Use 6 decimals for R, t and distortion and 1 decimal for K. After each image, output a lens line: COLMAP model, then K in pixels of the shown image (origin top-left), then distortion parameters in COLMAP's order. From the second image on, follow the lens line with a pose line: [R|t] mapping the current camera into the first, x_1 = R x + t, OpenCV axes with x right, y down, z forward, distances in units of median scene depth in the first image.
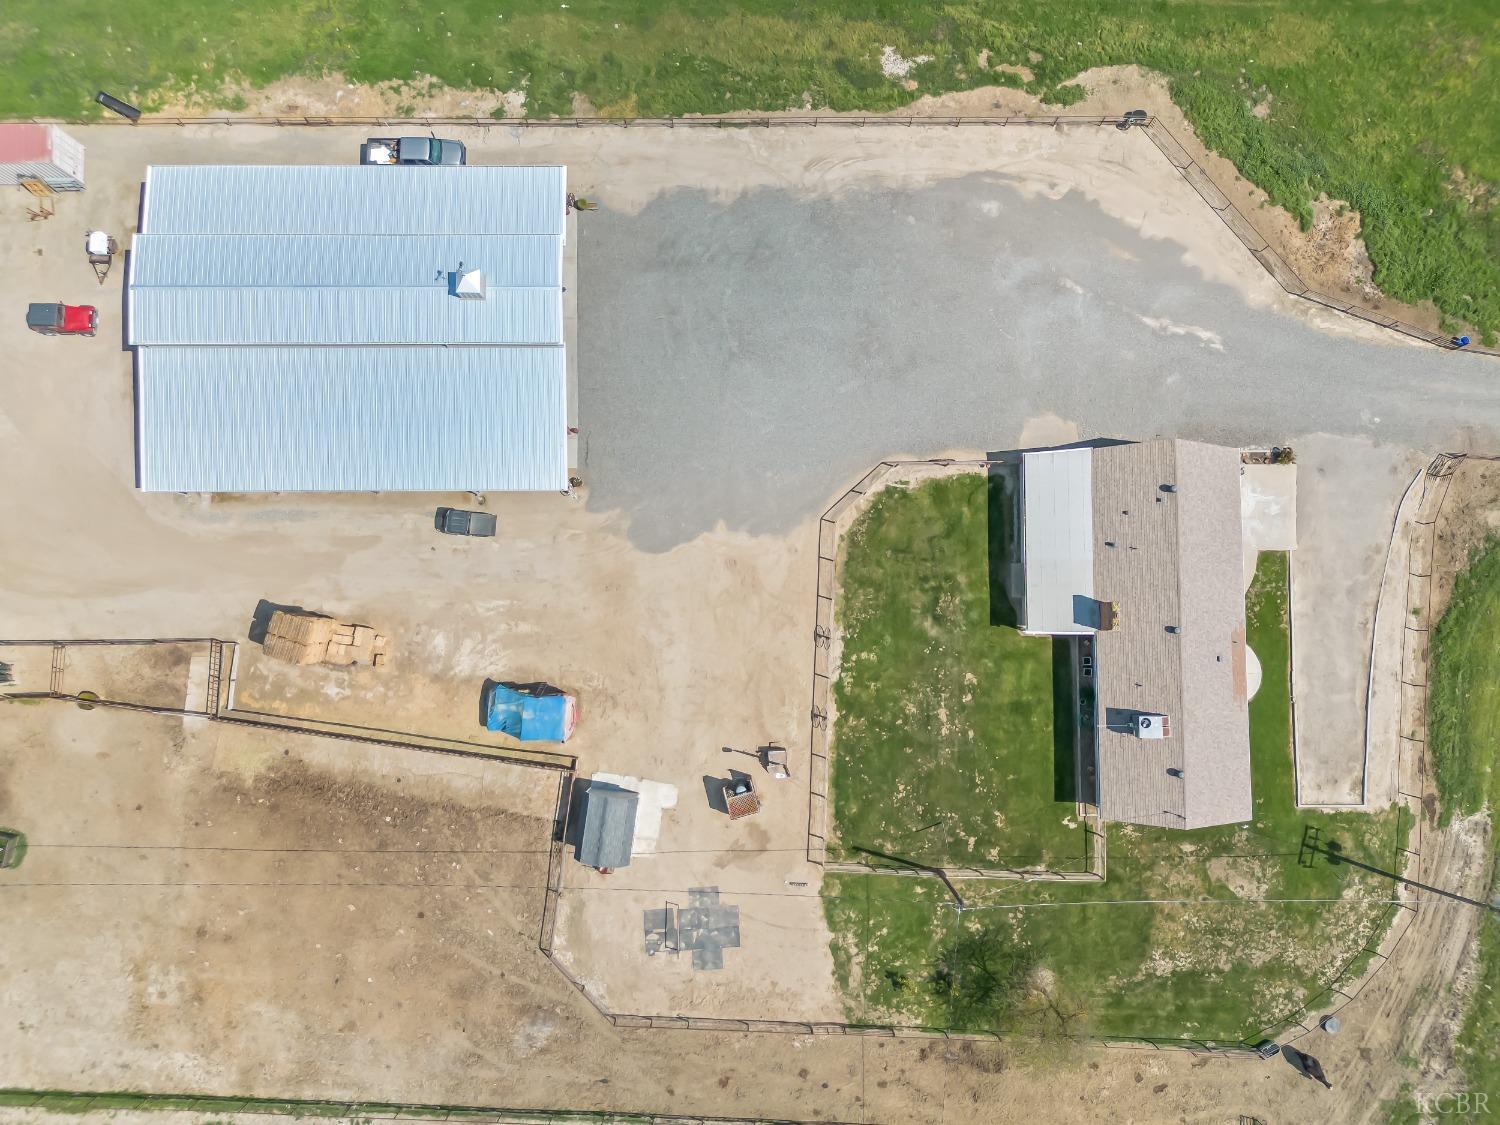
lens RADIAL K [[1057.4, 0, 750.0], [0, 1057.4, 562.5], [0, 0, 1]] dist [0.071689, -0.067072]
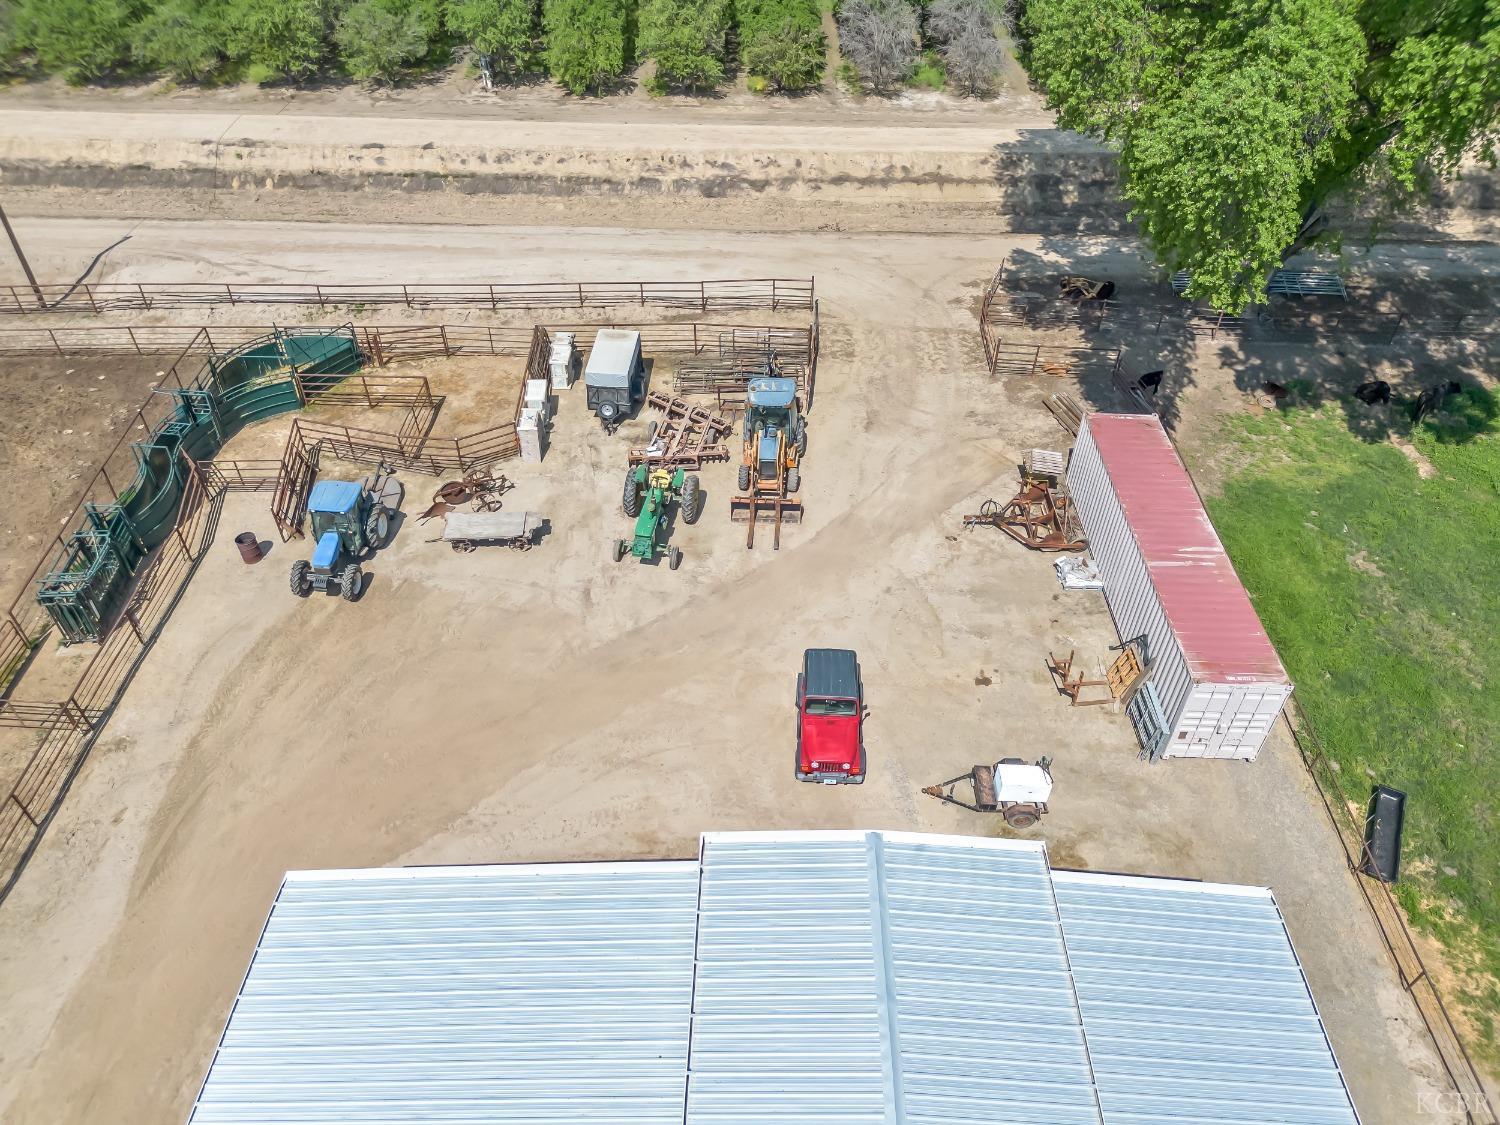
lens RADIAL K [[1057.4, 0, 750.0], [0, 1057.4, 562.5], [0, 0, 1]] dist [0.071689, -0.067072]
pose [[-0.025466, 0.661088, -0.749876, -0.348045], [-0.998600, 0.017965, 0.049751, -0.210696], [0.046361, 0.750093, 0.659705, 0.652956]]
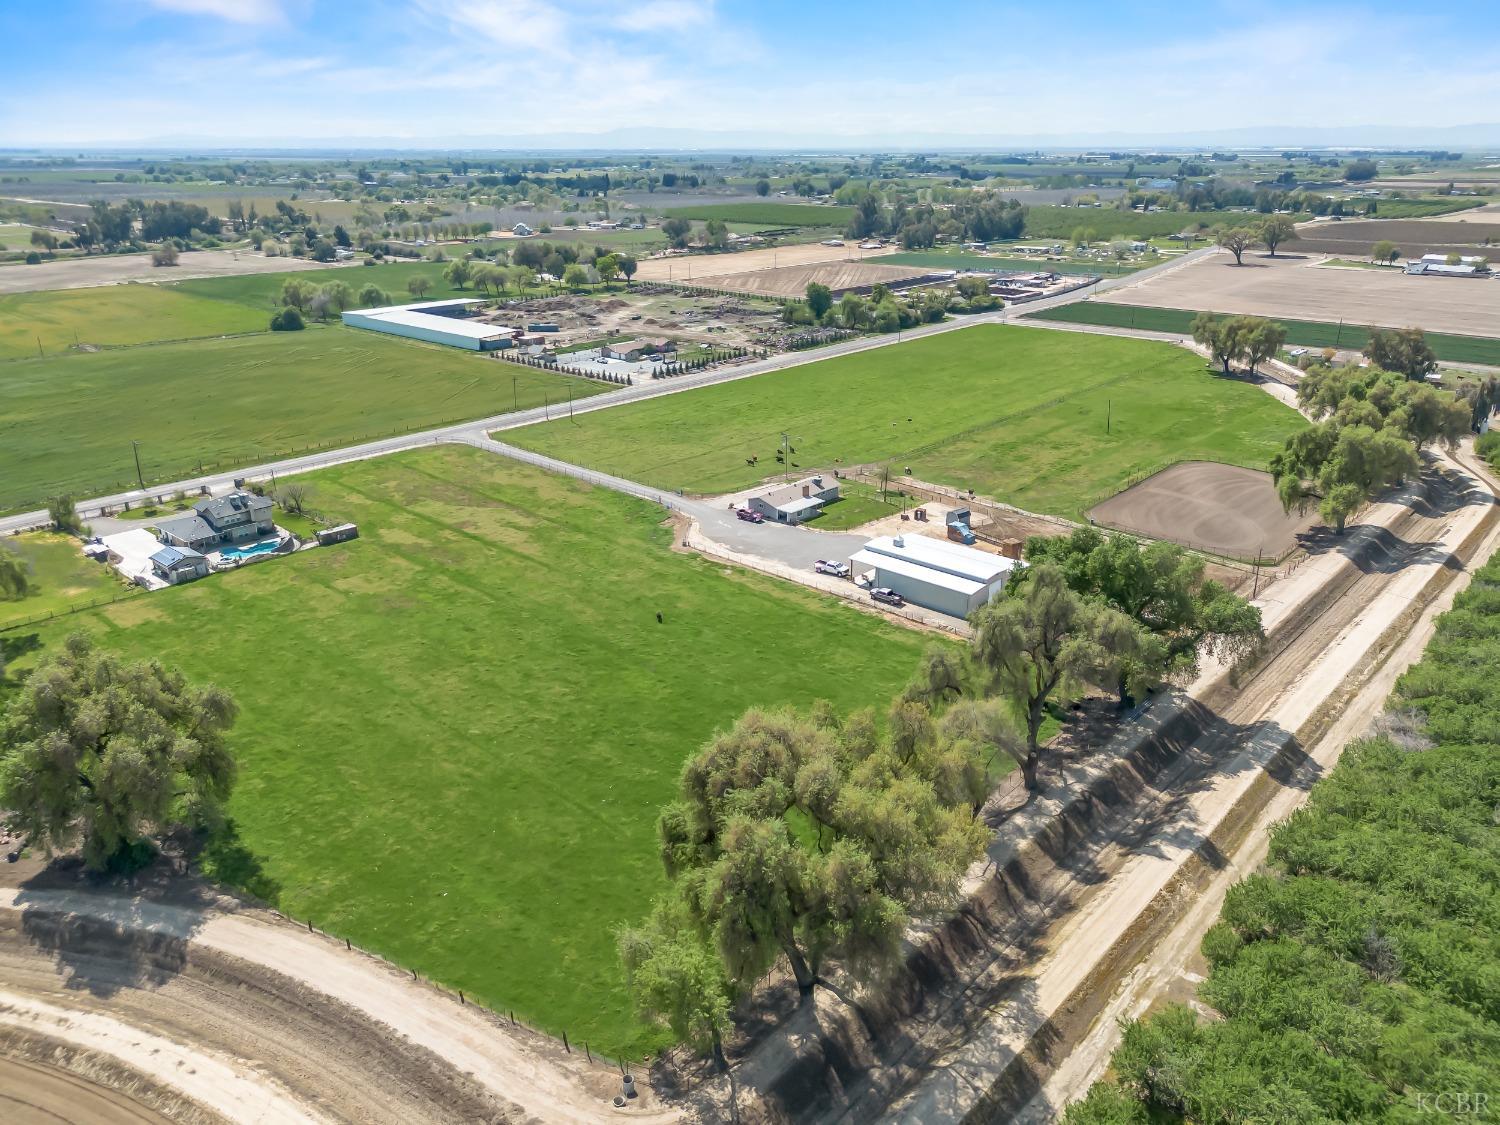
lens RADIAL K [[1057.4, 0, 750.0], [0, 1057.4, 562.5], [0, 0, 1]] dist [0.071689, -0.067072]
pose [[-0.732532, -0.244870, 0.635166, -1.684427], [0.679993, -0.219745, 0.699515, -2.390532], [-0.031716, 0.944326, 0.327480, 0.065975]]
